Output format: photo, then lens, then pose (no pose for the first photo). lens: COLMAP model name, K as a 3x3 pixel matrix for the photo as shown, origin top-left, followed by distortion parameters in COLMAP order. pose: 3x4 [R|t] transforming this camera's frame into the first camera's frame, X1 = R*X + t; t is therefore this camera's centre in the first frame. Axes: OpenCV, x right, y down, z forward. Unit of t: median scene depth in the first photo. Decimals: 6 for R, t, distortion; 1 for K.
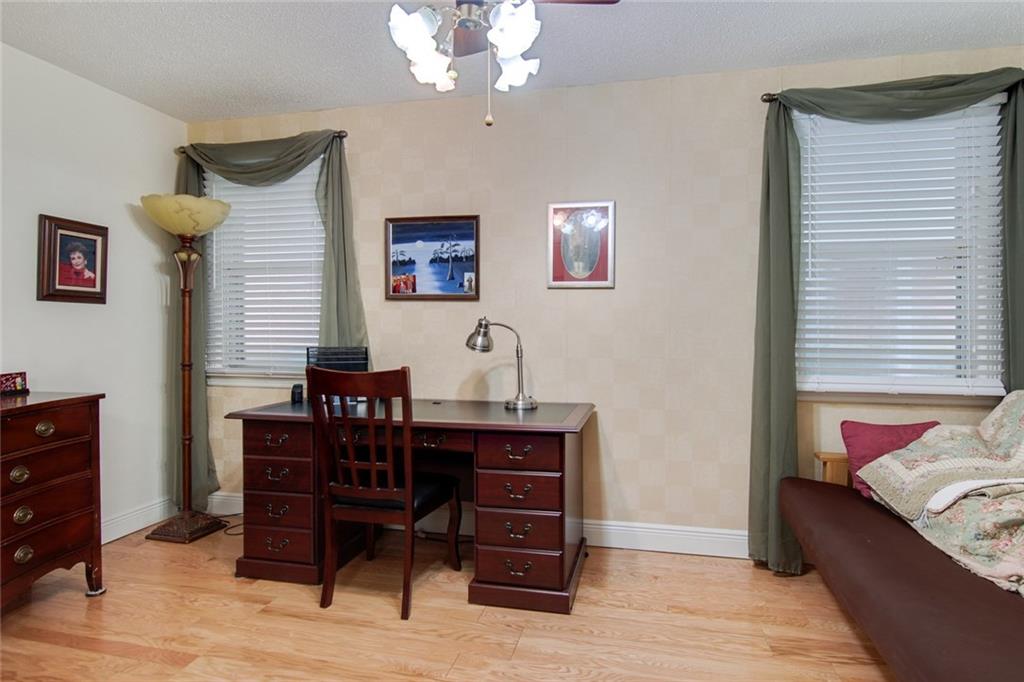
lens RADIAL K [[575.0, 0, 512.8], [0, 575.0, 338.3], [0, 0, 1]] dist [-0.001068, -0.000064]
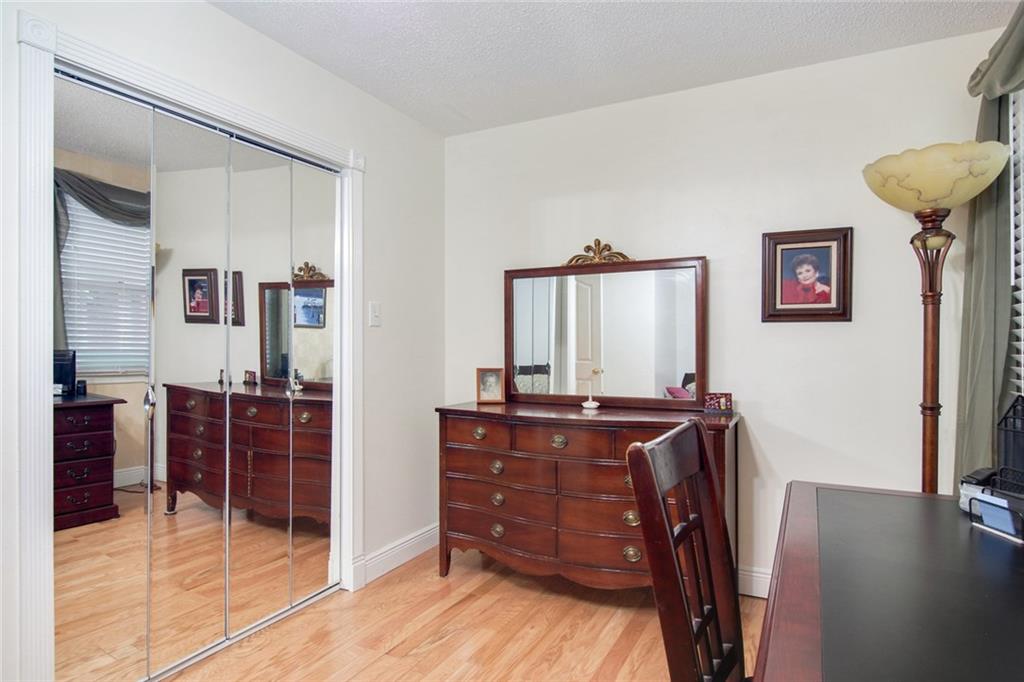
lens RADIAL K [[575.0, 0, 511.8], [0, 575.0, 344.5], [0, 0, 1]] dist [-0.001068, -0.000064]
pose [[-0.254948, -0.001367, -0.966954, 0.219080], [-0.018525, 0.999822, 0.003471, -0.022193], [0.966777, 0.018797, -0.254929, 0.799407]]
